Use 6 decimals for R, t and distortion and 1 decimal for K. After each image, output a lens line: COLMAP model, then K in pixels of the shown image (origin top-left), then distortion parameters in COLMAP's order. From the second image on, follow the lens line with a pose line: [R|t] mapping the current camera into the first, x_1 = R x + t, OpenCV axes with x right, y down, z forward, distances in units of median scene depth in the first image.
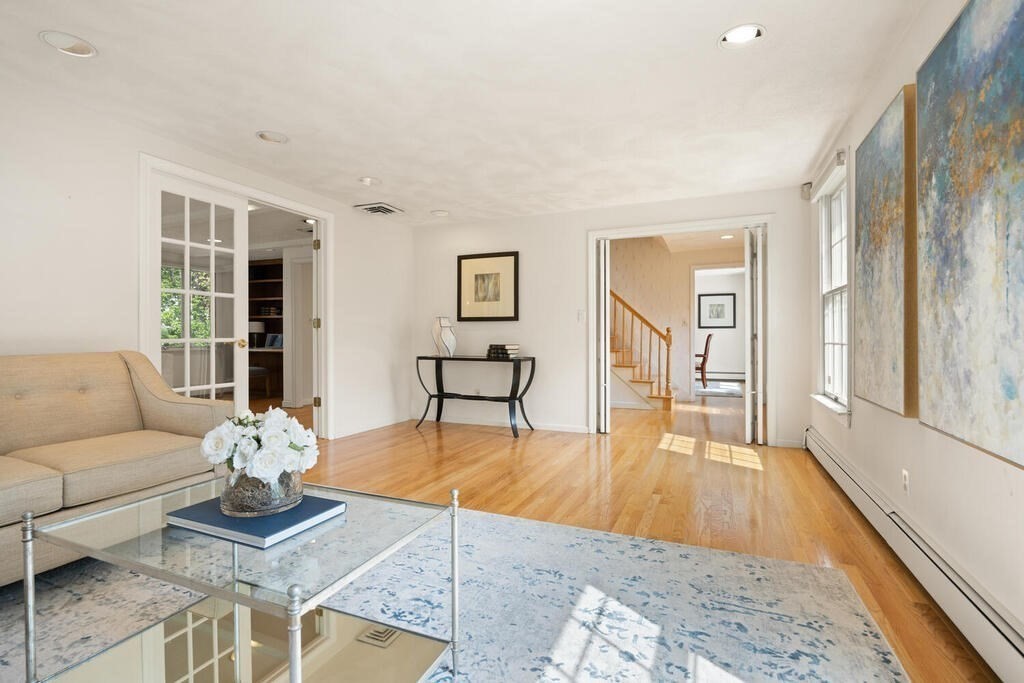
lens RADIAL K [[462.8, 0, 512.5], [0, 462.8, 338.8], [0, 0, 1]] dist [0.000409, 0.000199]
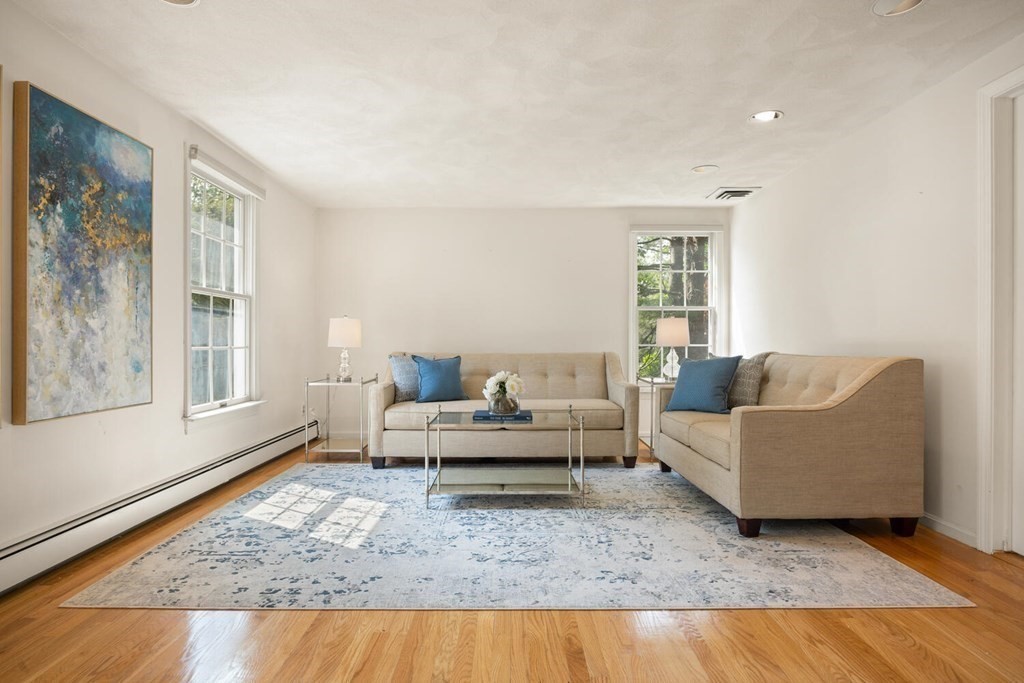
lens RADIAL K [[462.8, 0, 483.2], [0, 462.8, 342.1], [0, 0, 1]] dist [0.000409, 0.000199]
pose [[-0.923027, -0.000032, -0.384736, 0.389149], [-0.002037, 0.999986, 0.004803, -0.008086], [0.384731, 0.005217, -0.923014, 2.695448]]
